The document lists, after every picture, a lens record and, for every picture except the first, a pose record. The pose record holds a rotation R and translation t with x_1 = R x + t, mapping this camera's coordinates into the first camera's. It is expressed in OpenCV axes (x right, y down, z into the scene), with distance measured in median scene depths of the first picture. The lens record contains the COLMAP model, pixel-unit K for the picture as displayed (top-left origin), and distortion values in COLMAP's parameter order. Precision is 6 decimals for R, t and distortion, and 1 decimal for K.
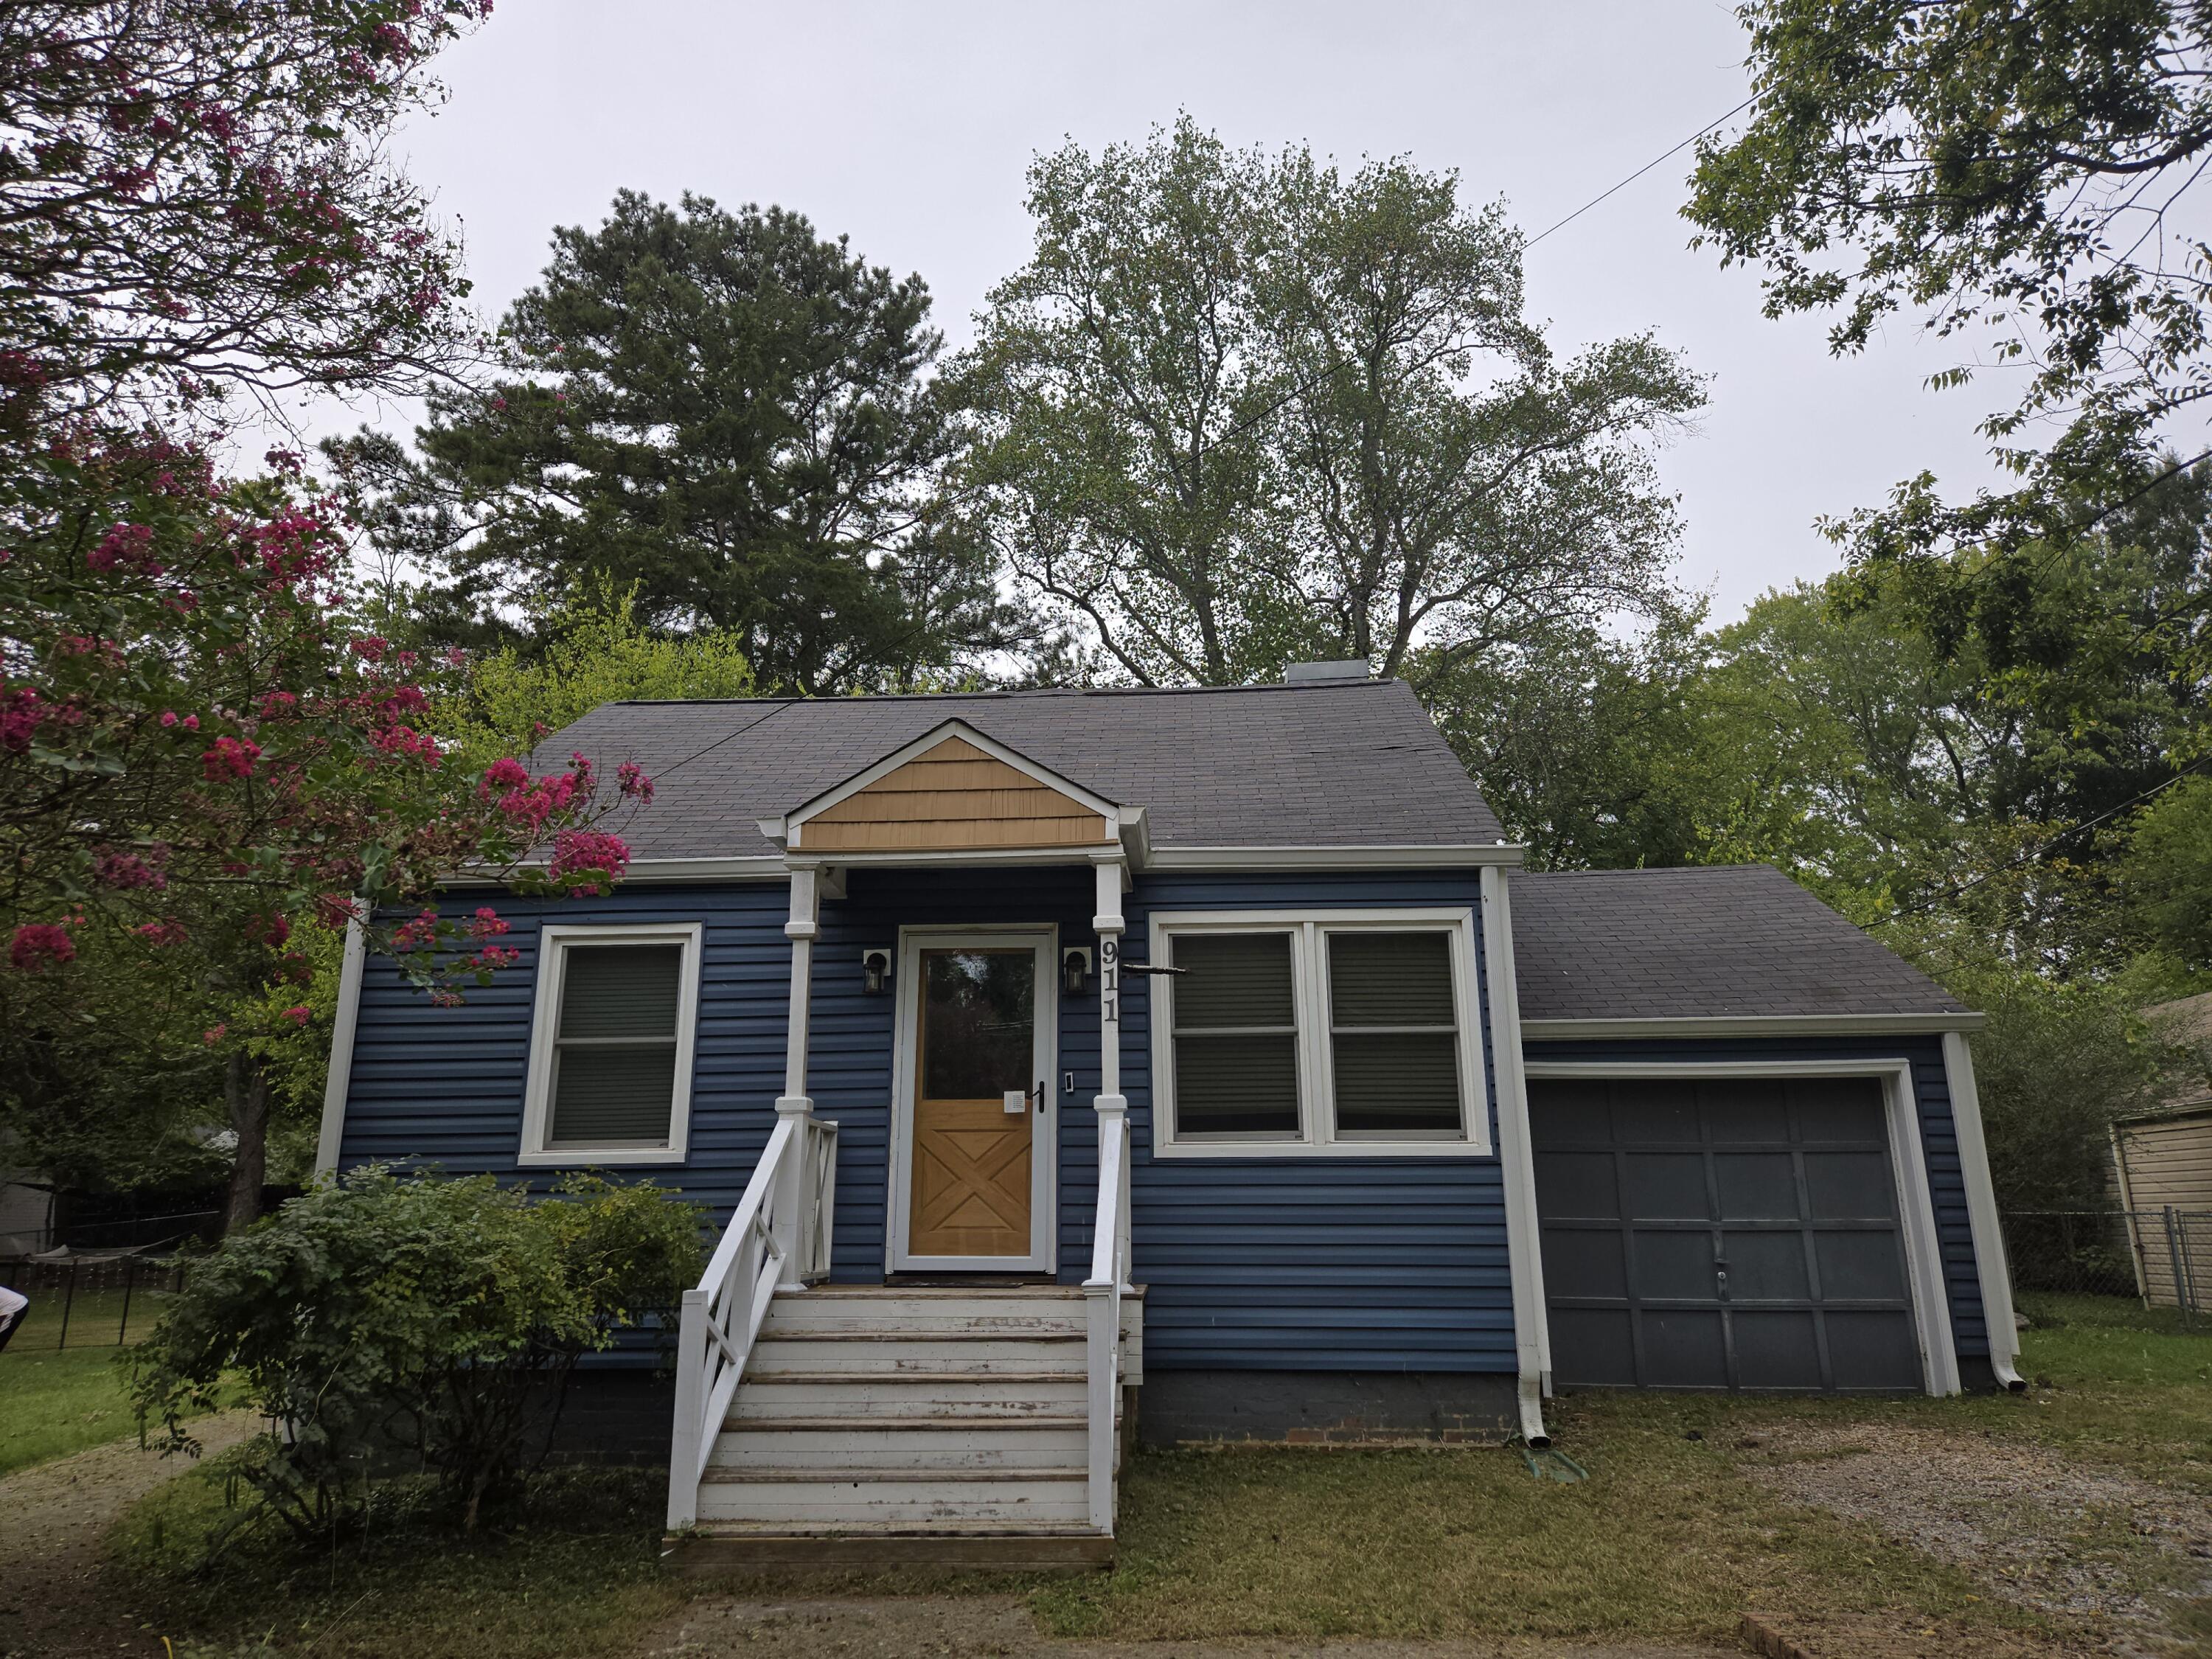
lens RADIAL K [[1472.2, 0, 1104.7], [0, 1472.2, 819.8], [0, 0, 1]] dist [0.078894, -0.073351]
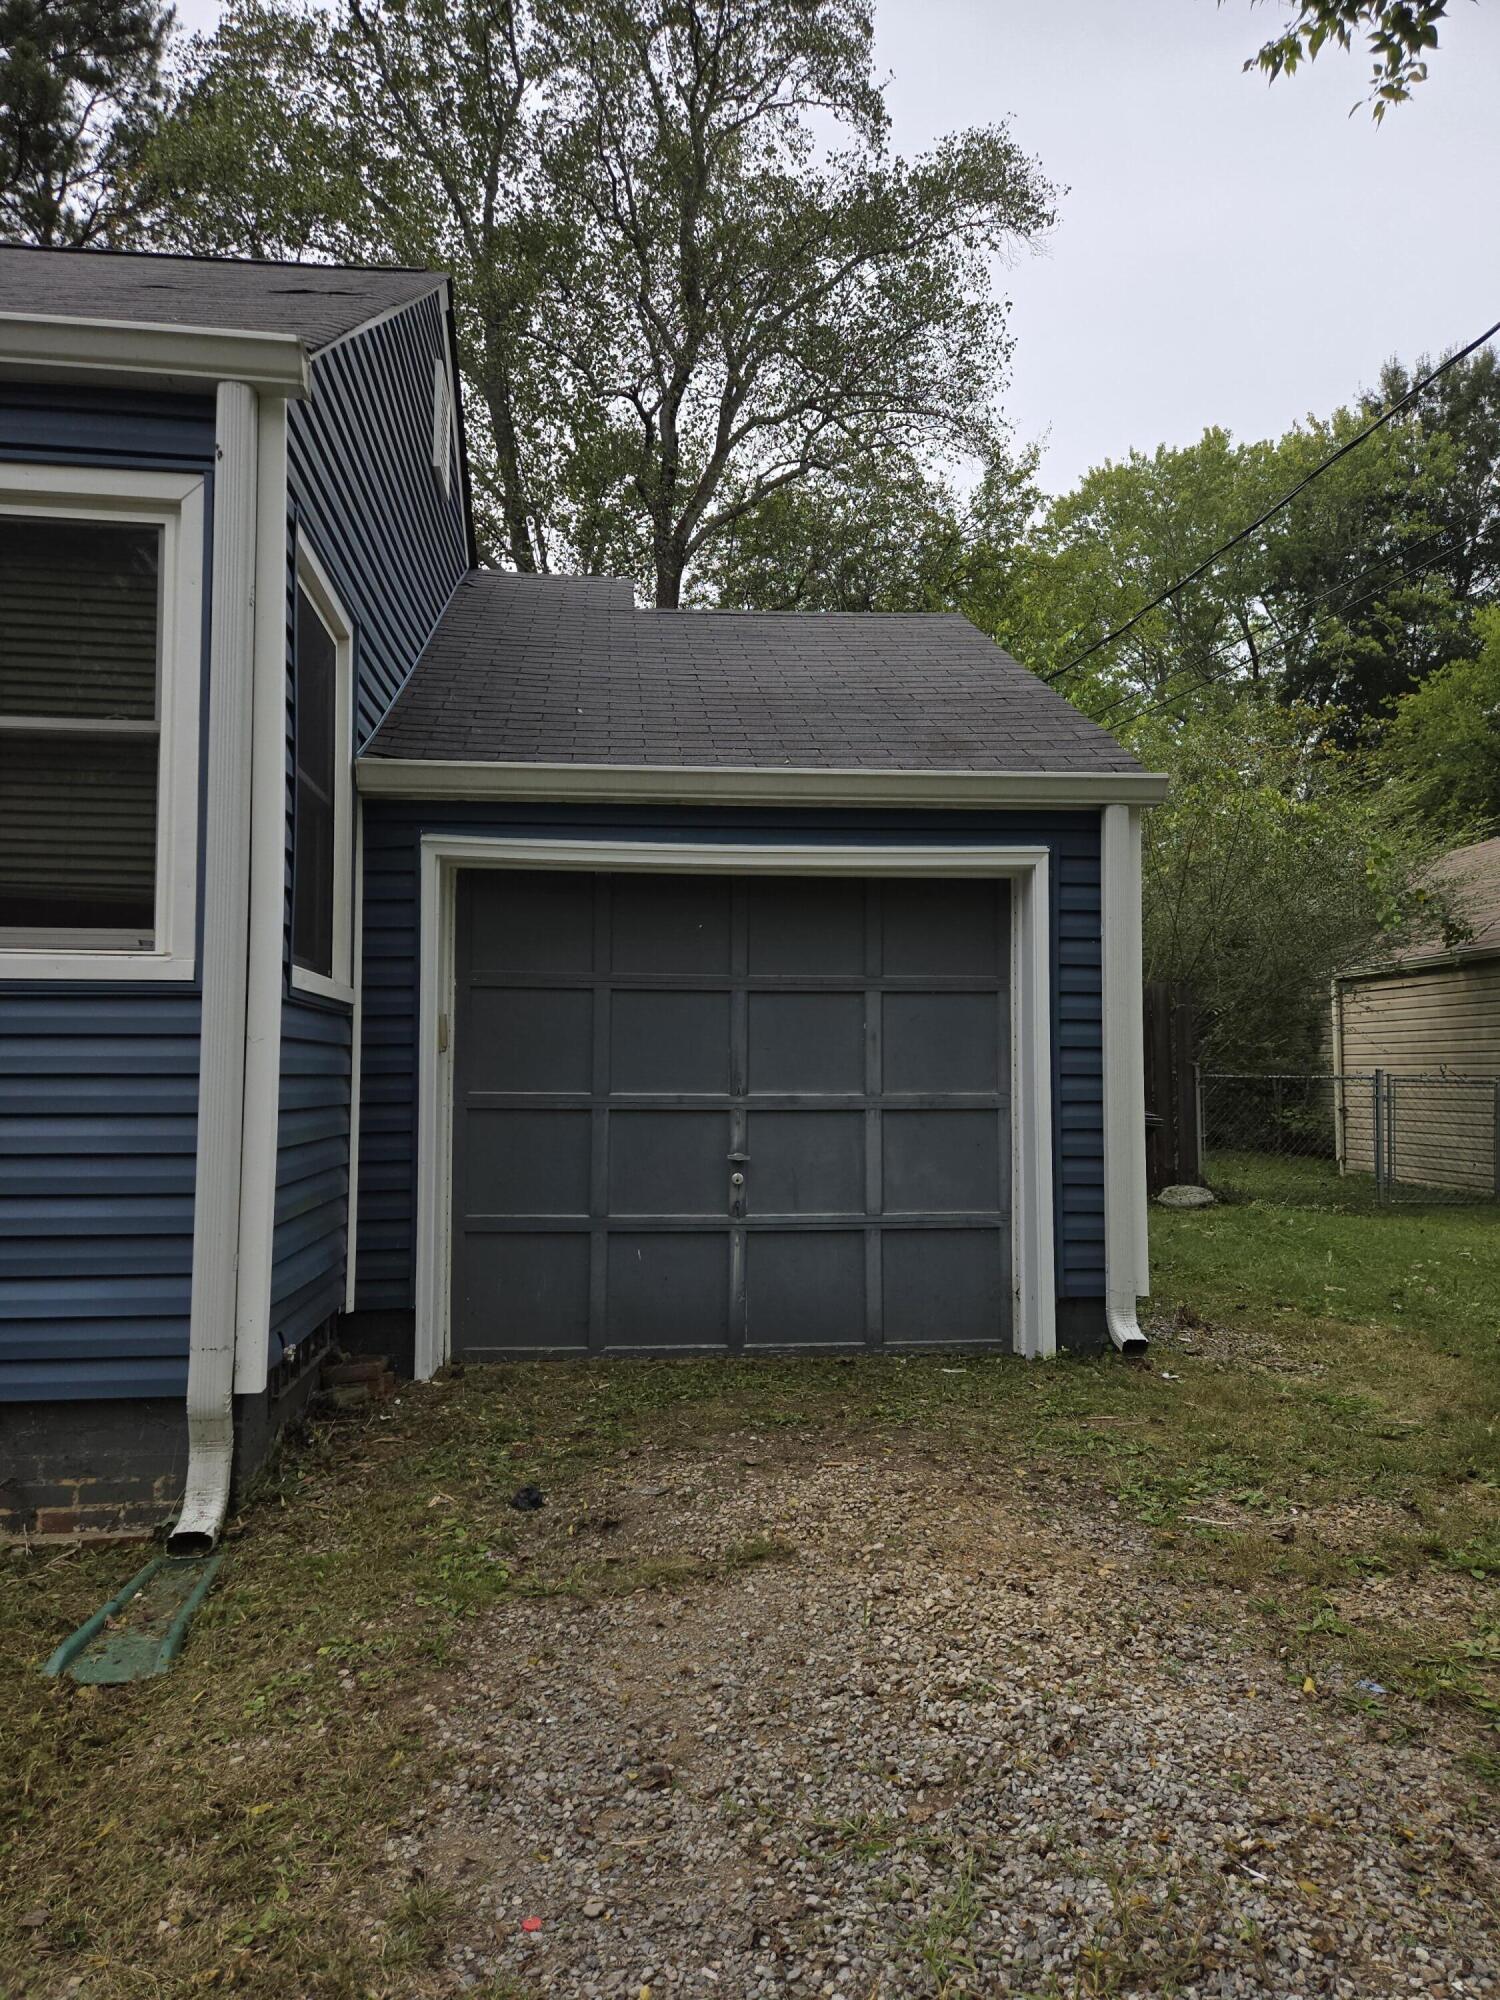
lens RADIAL K [[1344.5, 0, 752.4], [0, 1344.5, 994.3], [0, 0, 1]] dist [0.076295, -0.062154]
pose [[0.984600, 0.018729, 0.173816, 0.333068], [-0.054136, 0.978038, 0.201275, 0.118308], [-0.166229, -0.207585, 0.963990, 0.486086]]
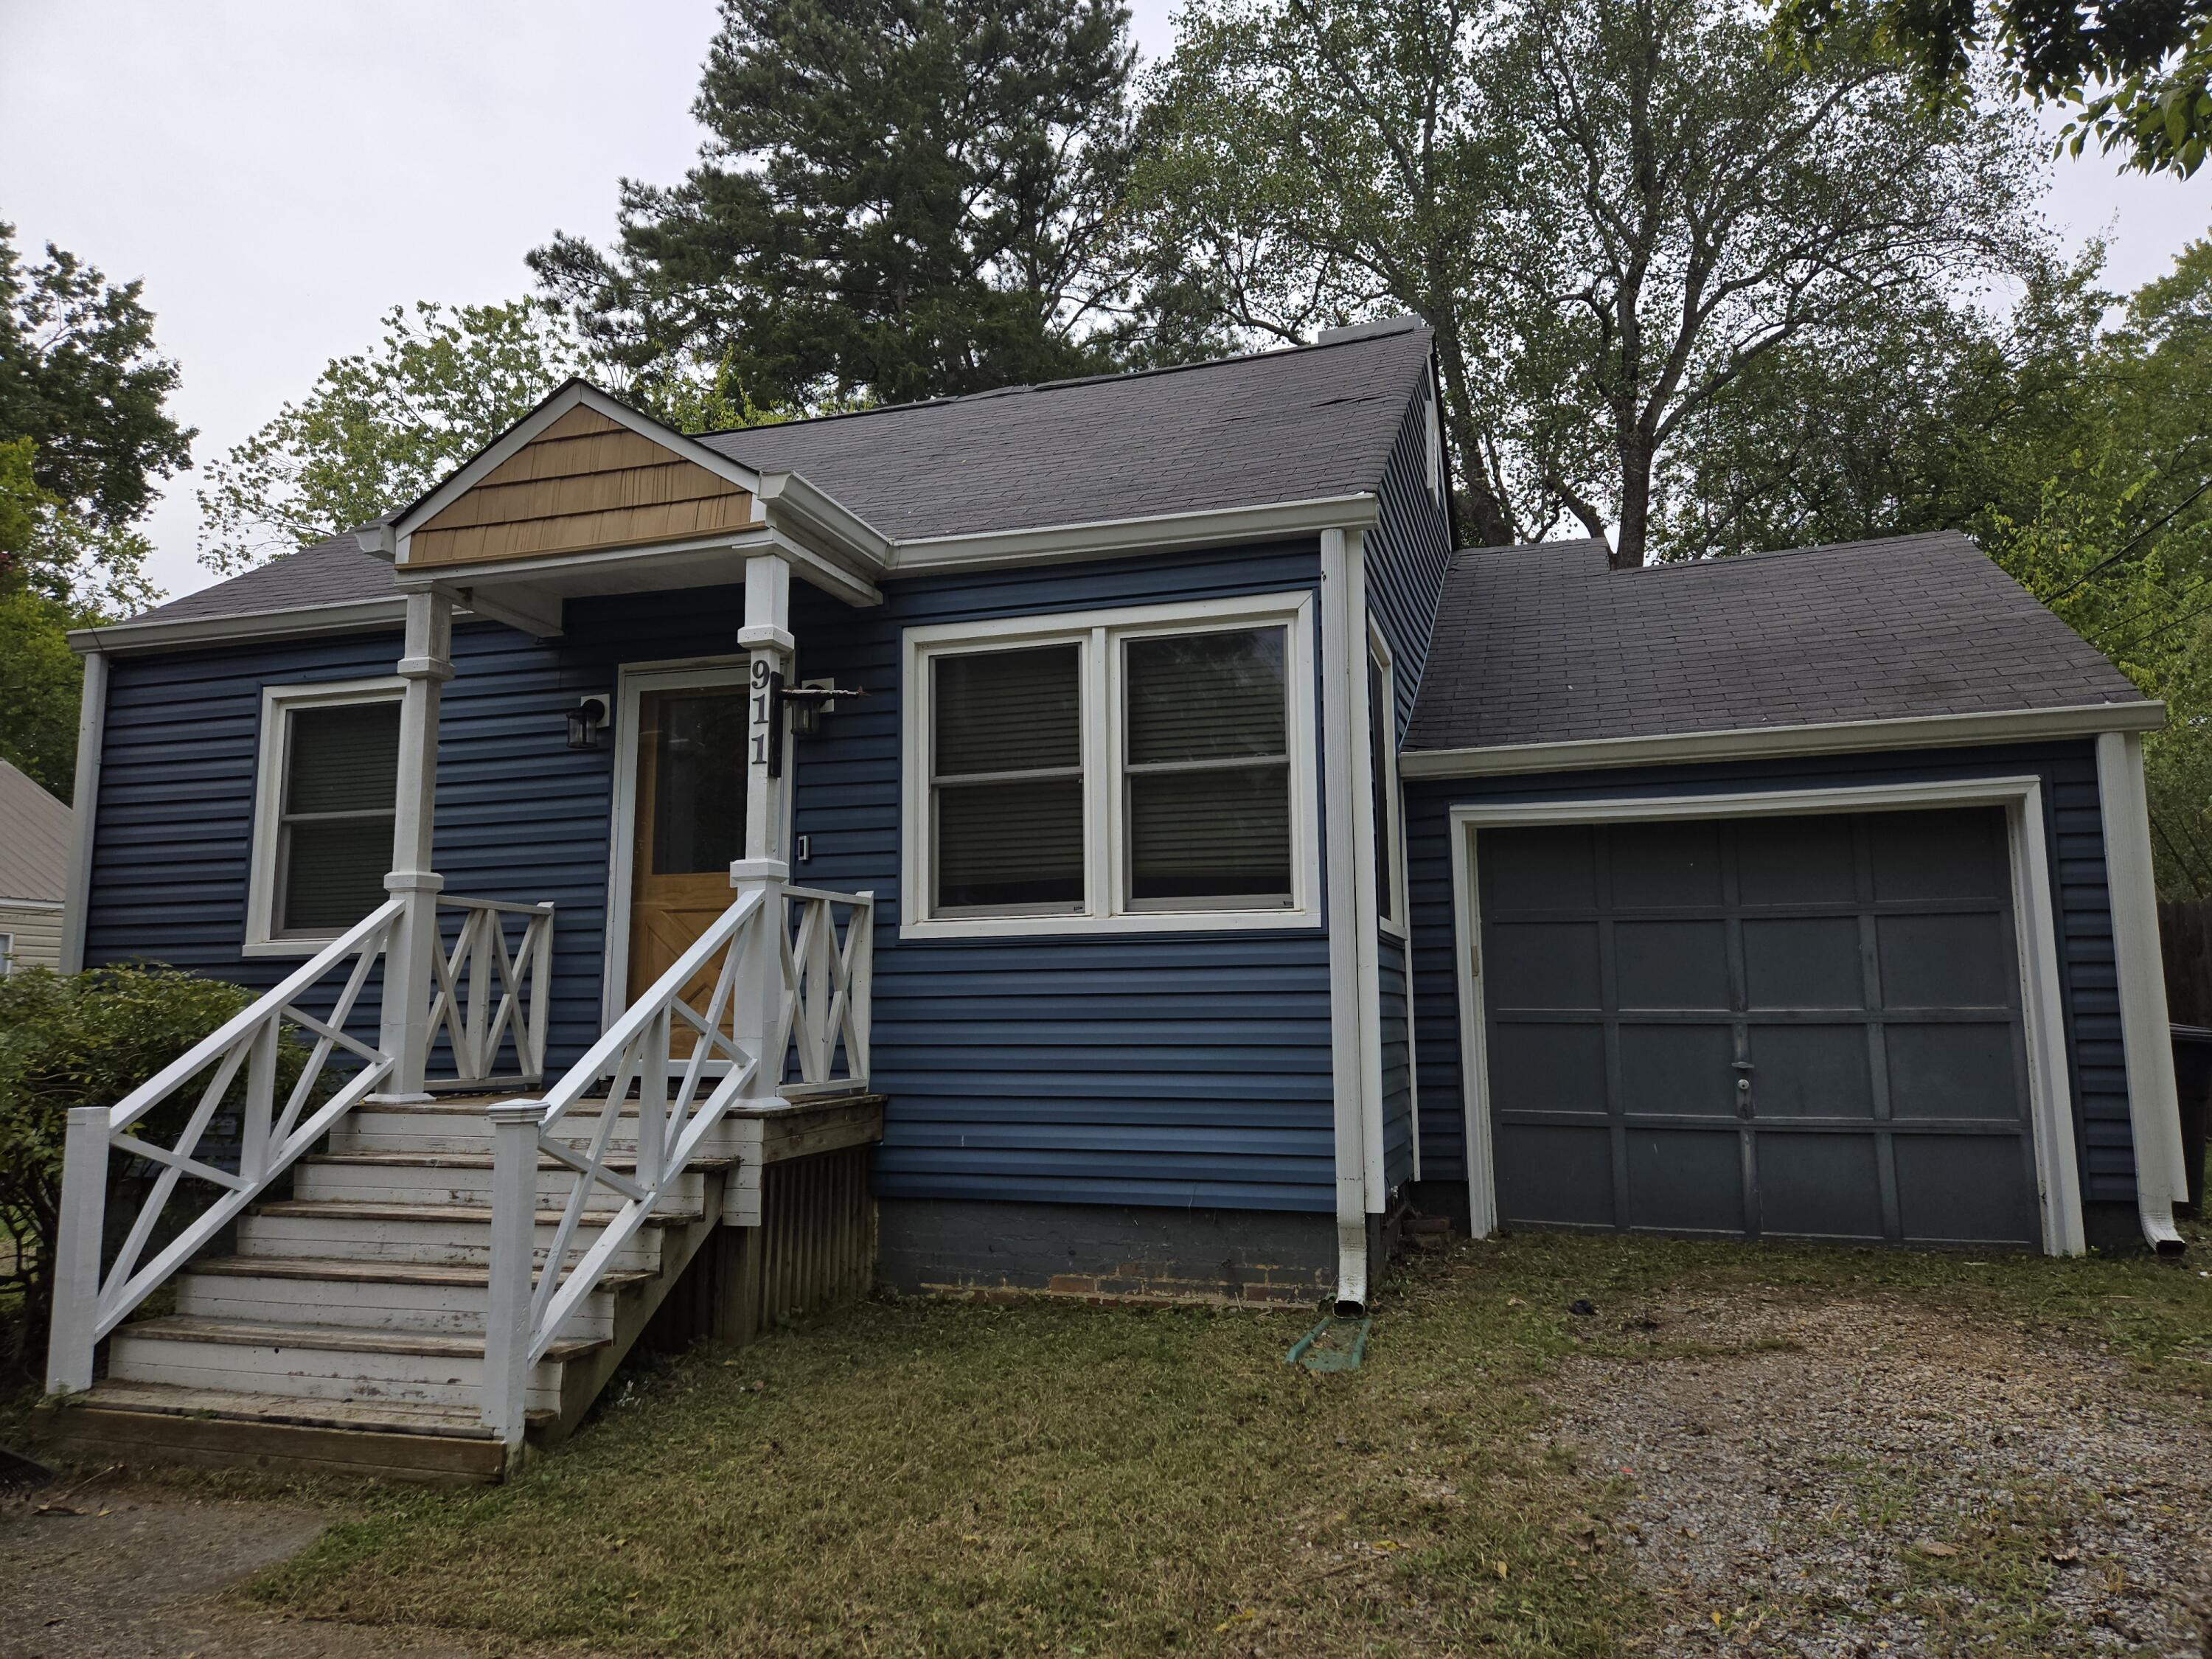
lens RADIAL K [[1472.2, 0, 1104.7], [0, 1472.2, 819.8], [0, 0, 1]] dist [0.078894, -0.073351]
pose [[0.969973, -0.033754, -0.240860, 0.304656], [0.066611, 0.989326, 0.129605, 0.066678], [0.233914, -0.141758, 0.961867, 0.261534]]
